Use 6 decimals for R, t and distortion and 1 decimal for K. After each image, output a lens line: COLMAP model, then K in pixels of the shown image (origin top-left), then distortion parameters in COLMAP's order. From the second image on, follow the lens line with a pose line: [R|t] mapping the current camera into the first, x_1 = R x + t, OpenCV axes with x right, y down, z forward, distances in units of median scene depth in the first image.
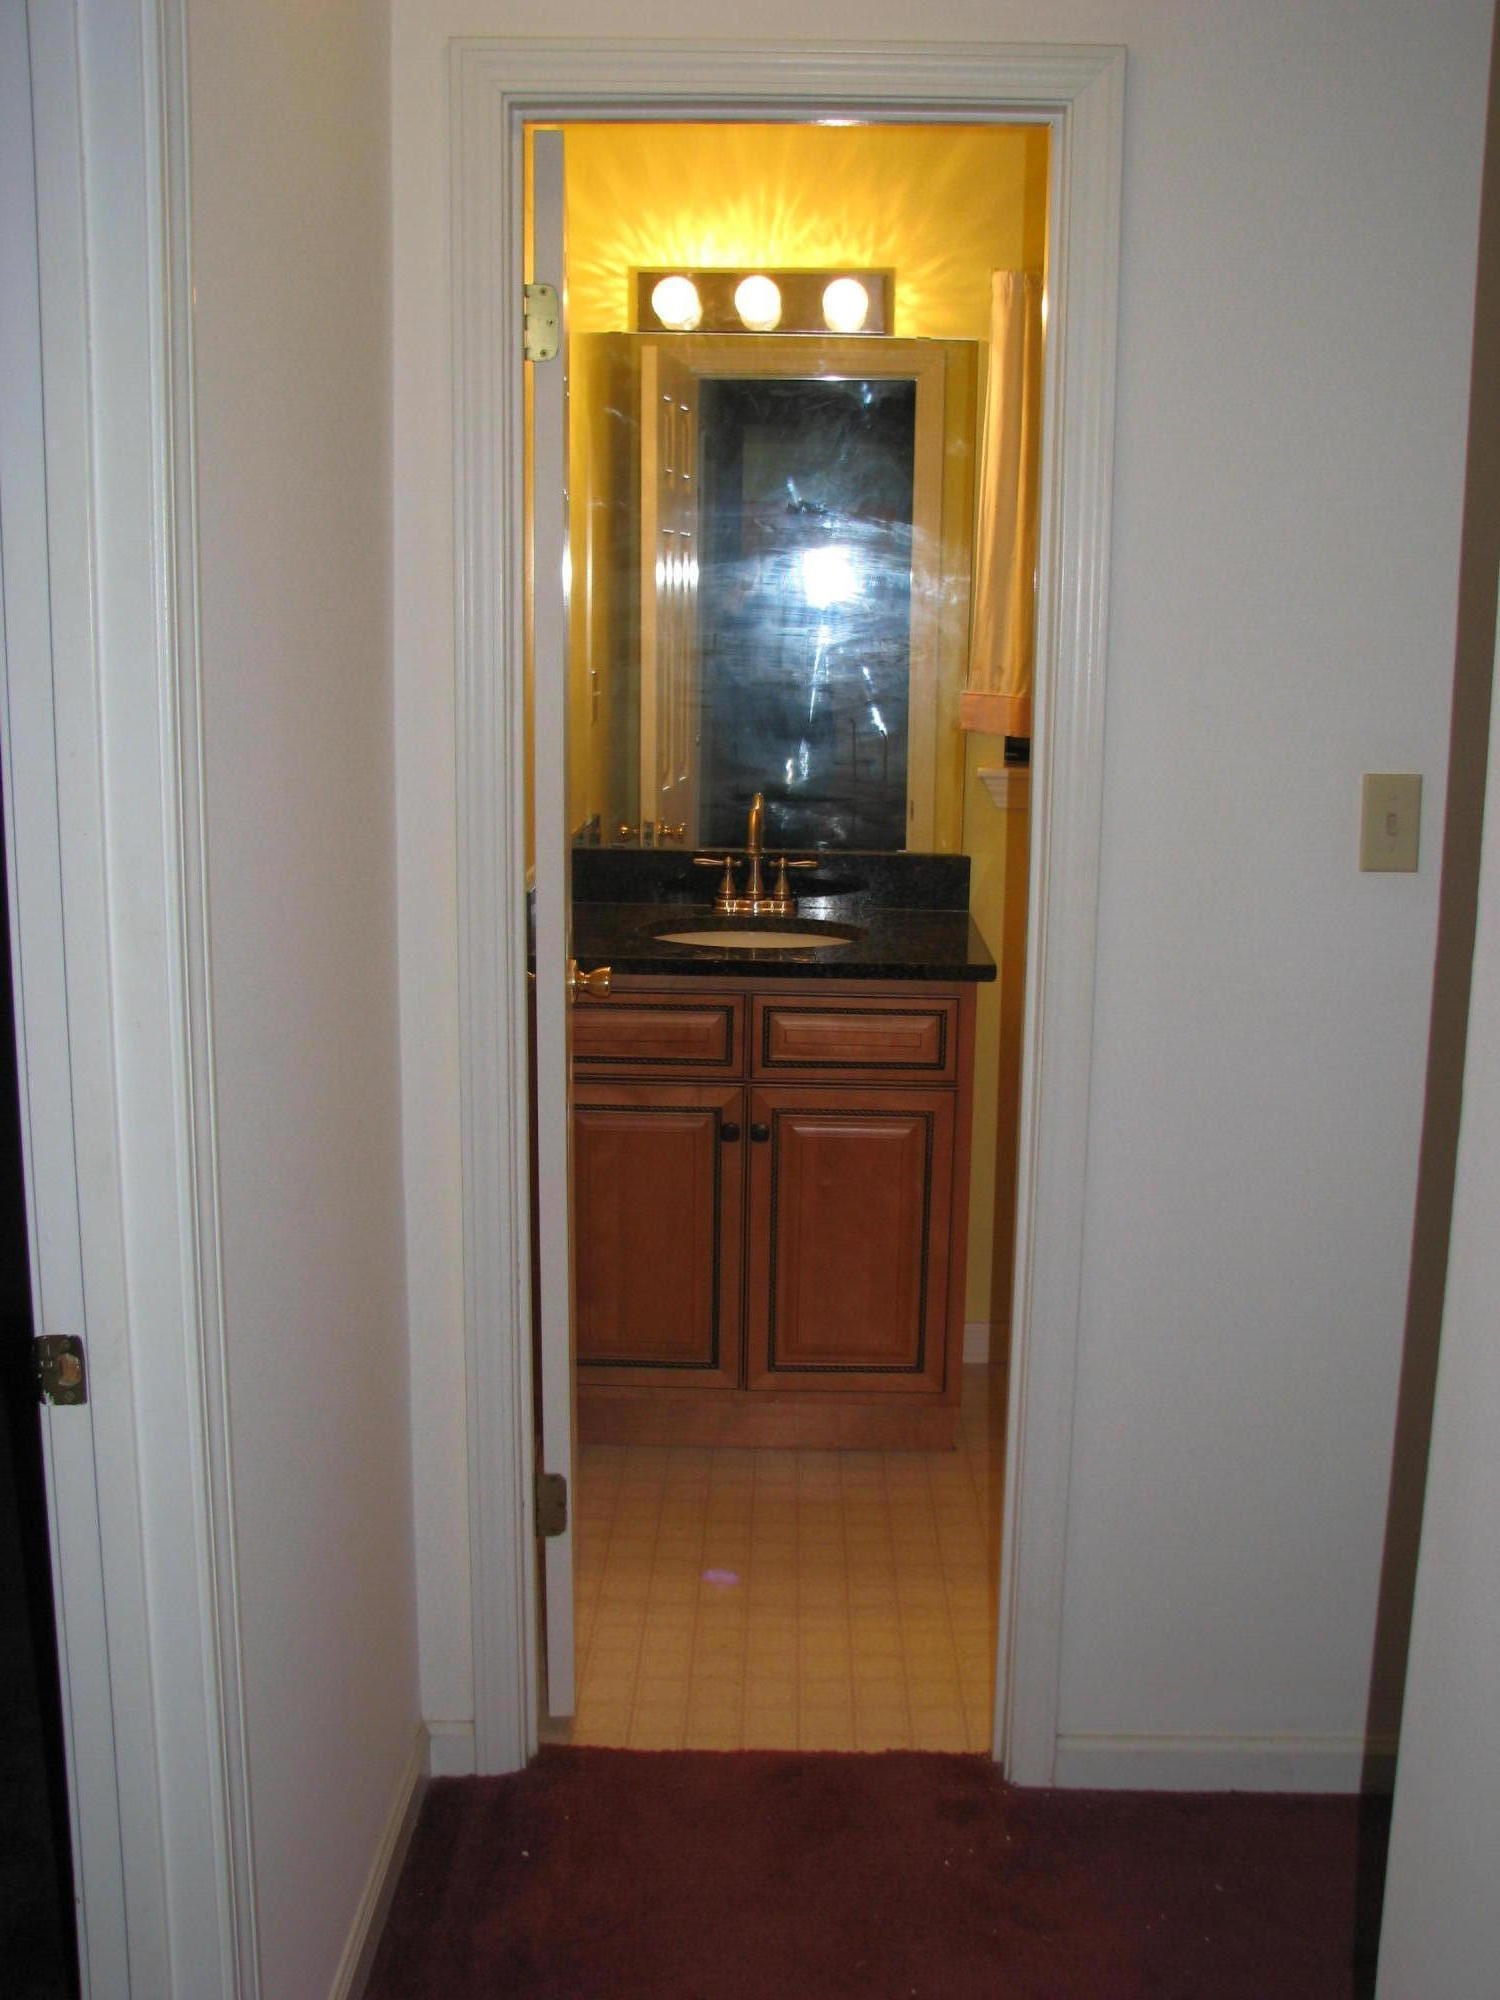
lens RADIAL K [[2152.3, 0, 750.0], [0, 2152.3, 1000.0], [0, 0, 1]] dist [-0.225421, 0.338734]
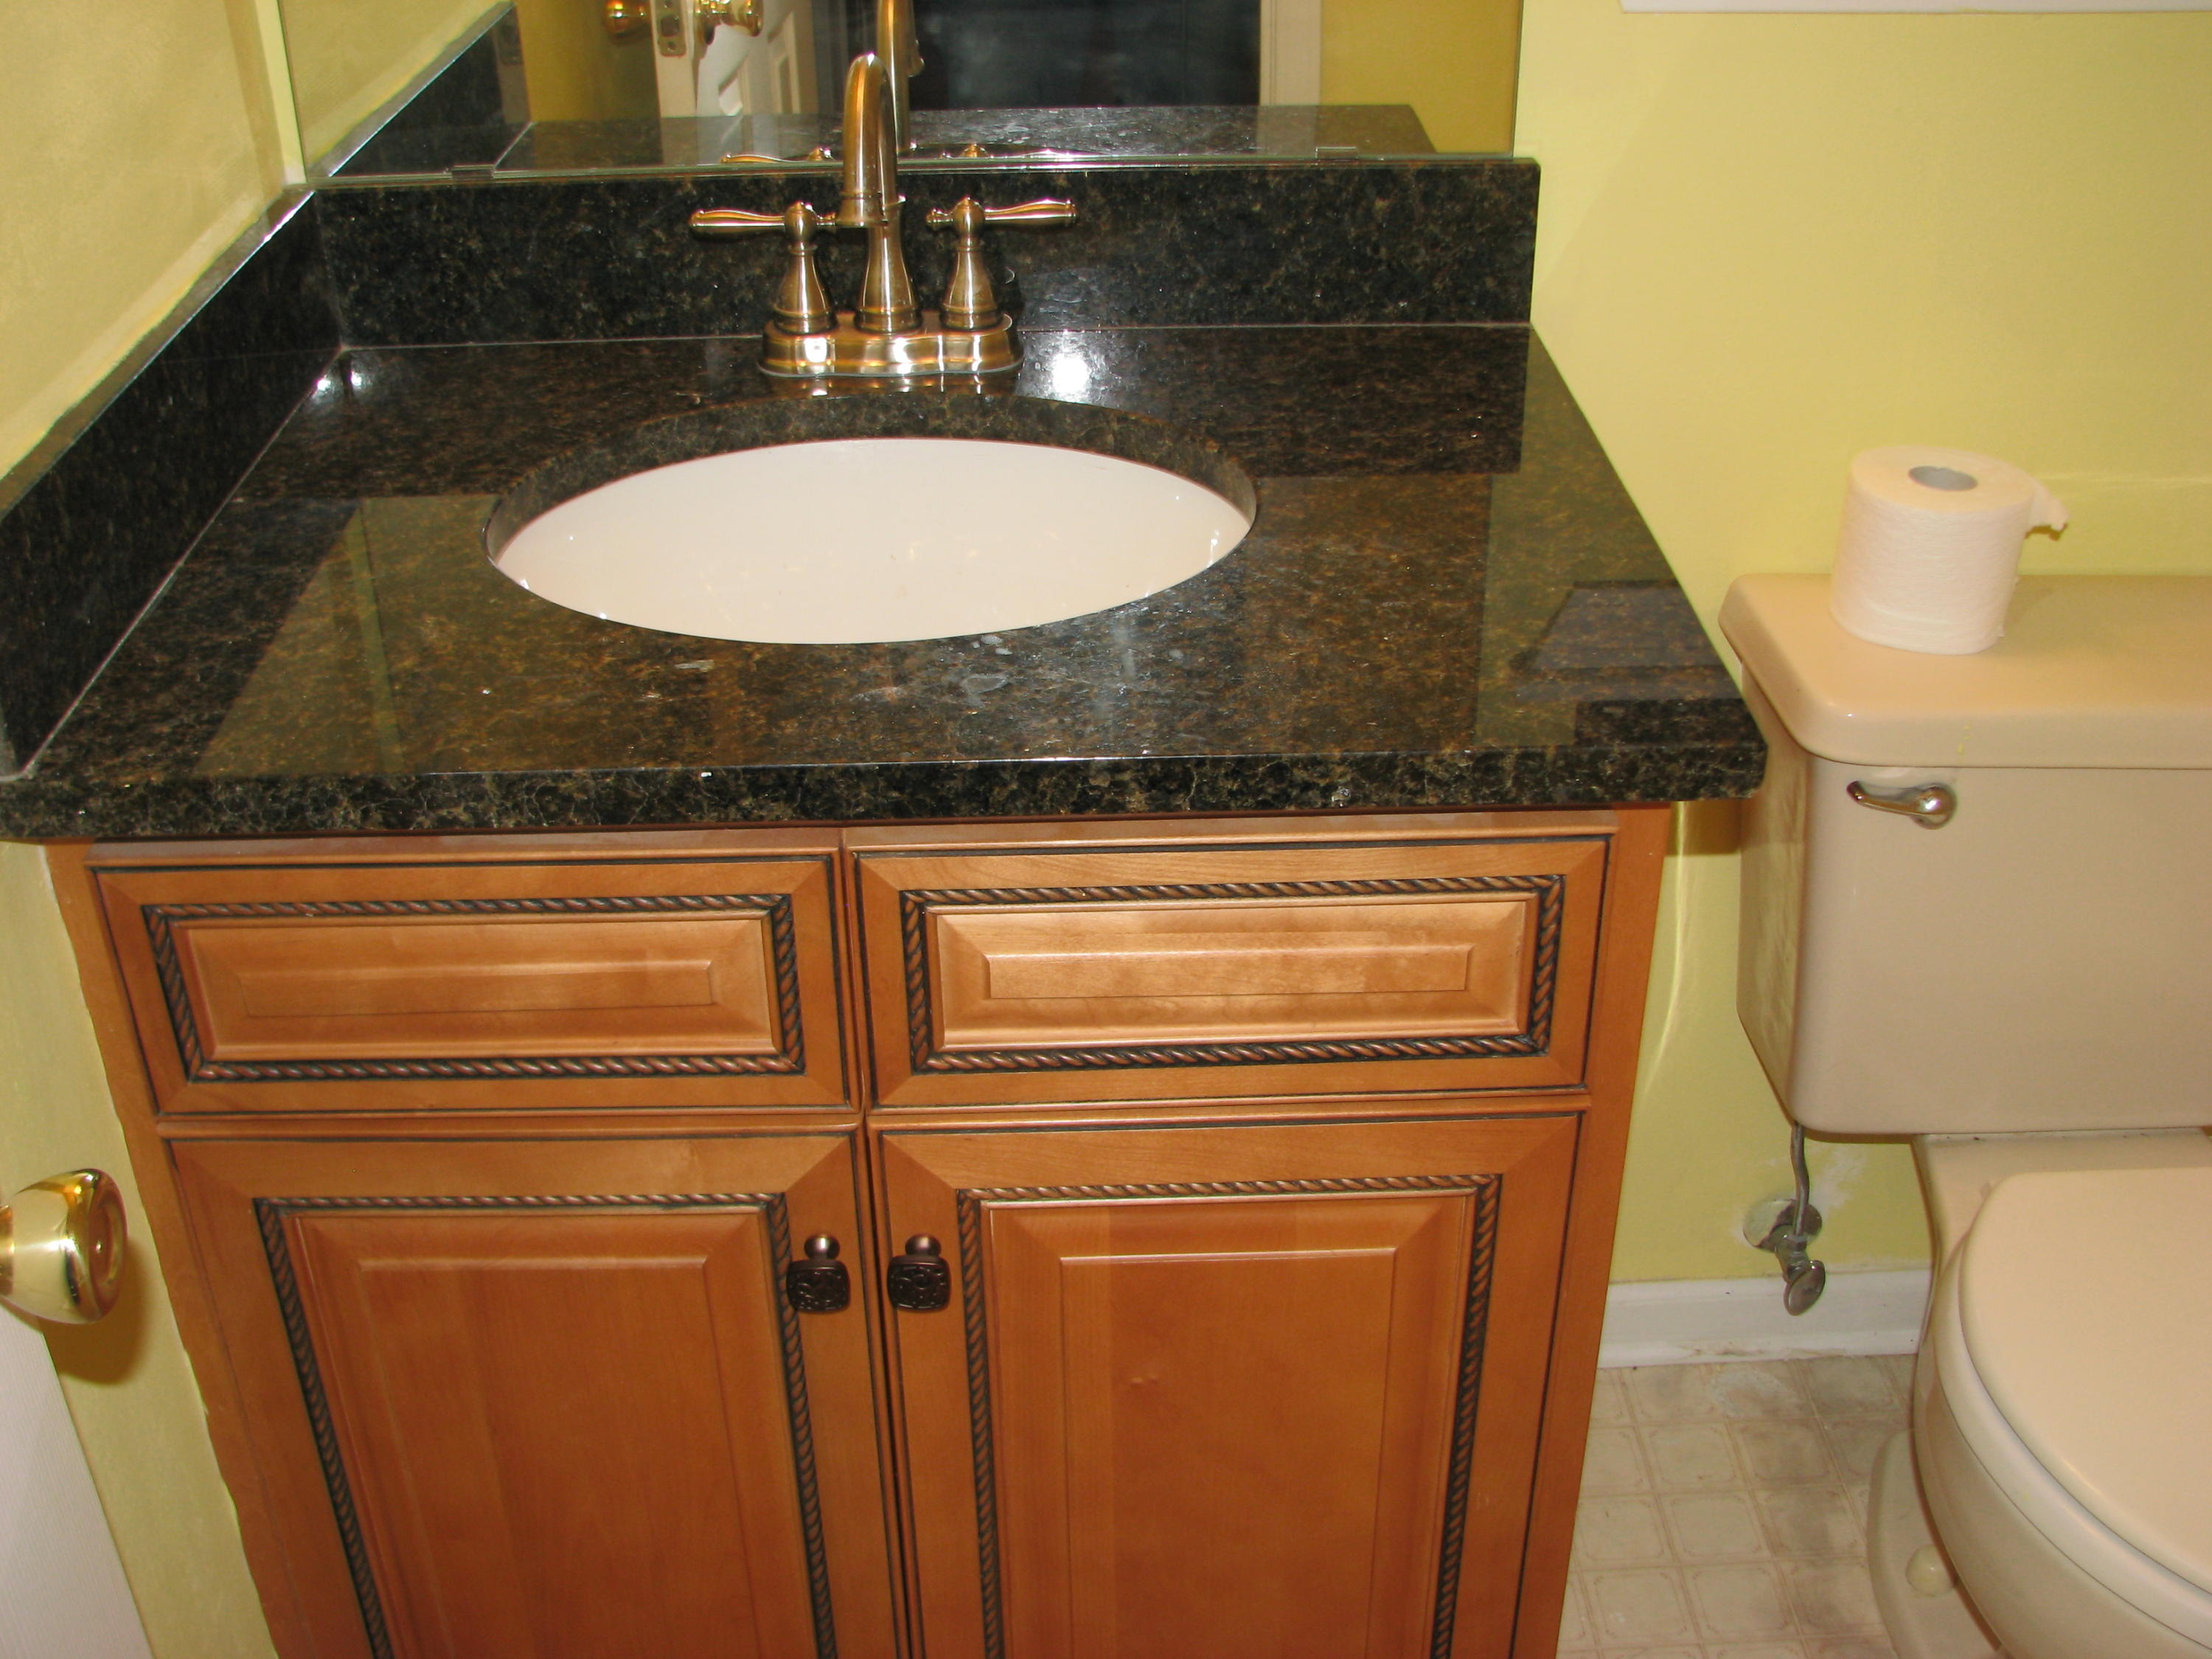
lens RADIAL K [[2380.5, 0, 1106.0], [0, 2380.5, 829.5], [0, 0, 1]] dist [-0.225421, 0.338734]
pose [[0.998417, -0.048379, 0.028685, 0.023647], [0.036213, 0.943184, 0.330291, -0.102559], [-0.043035, -0.328729, 0.943443, 0.710037]]
